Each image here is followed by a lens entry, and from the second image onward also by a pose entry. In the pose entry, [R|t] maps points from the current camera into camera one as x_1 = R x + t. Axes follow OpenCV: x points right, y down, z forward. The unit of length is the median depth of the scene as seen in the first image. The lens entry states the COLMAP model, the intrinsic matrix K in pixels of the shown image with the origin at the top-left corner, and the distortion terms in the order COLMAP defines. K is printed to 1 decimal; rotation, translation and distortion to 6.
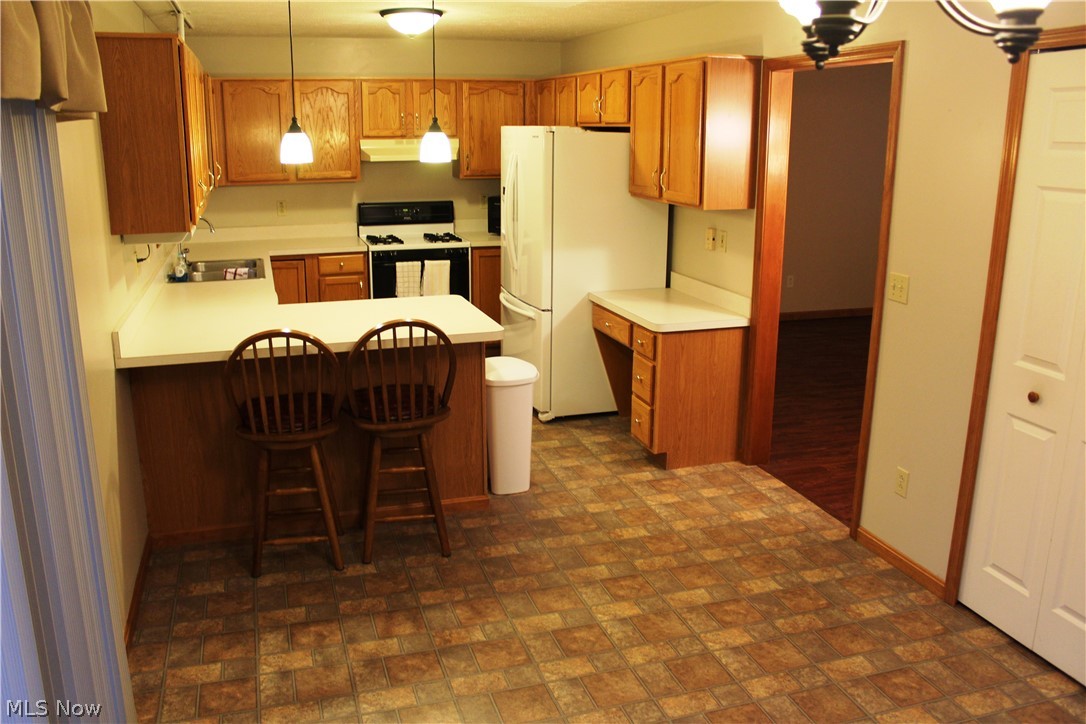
lens RADIAL K [[909.2, 0, 543.0], [0, 909.2, 362.0], [0, 0, 1]] dist [-0.065610, 0.000684]
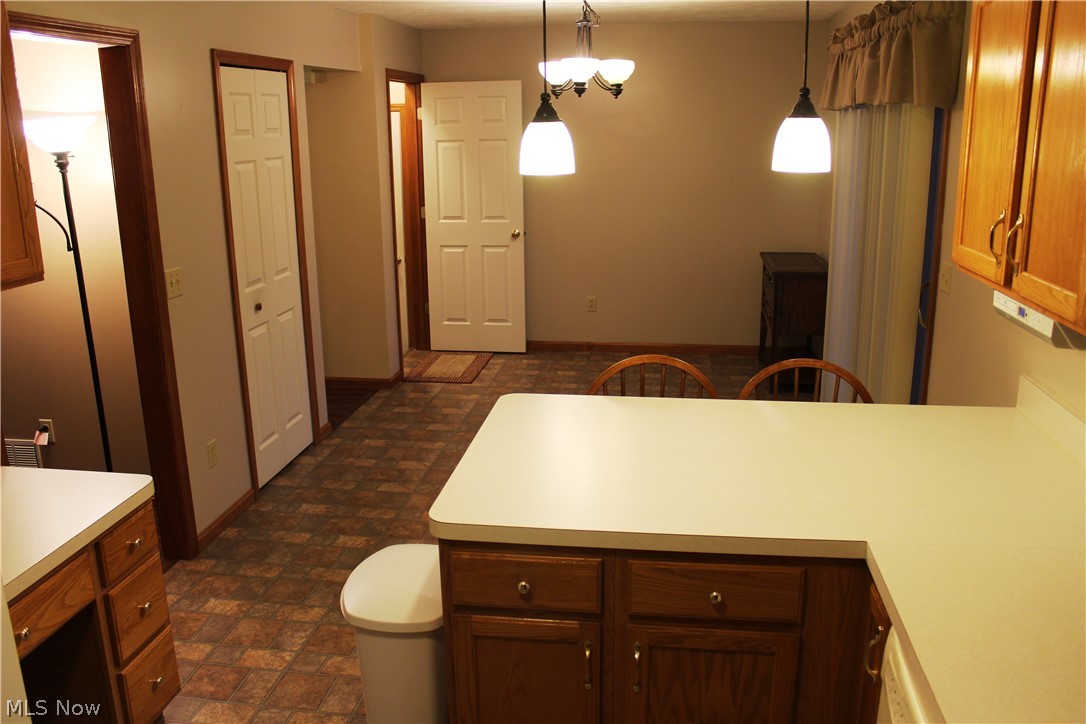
lens RADIAL K [[909.2, 0, 543.0], [0, 909.2, 362.0], [0, 0, 1]] dist [-0.065610, 0.000684]
pose [[-0.900693, -0.100689, 0.422628, -0.390909], [0.122273, 0.874704, 0.468979, -0.410228], [-0.416896, 0.474082, -0.775528, 1.597619]]
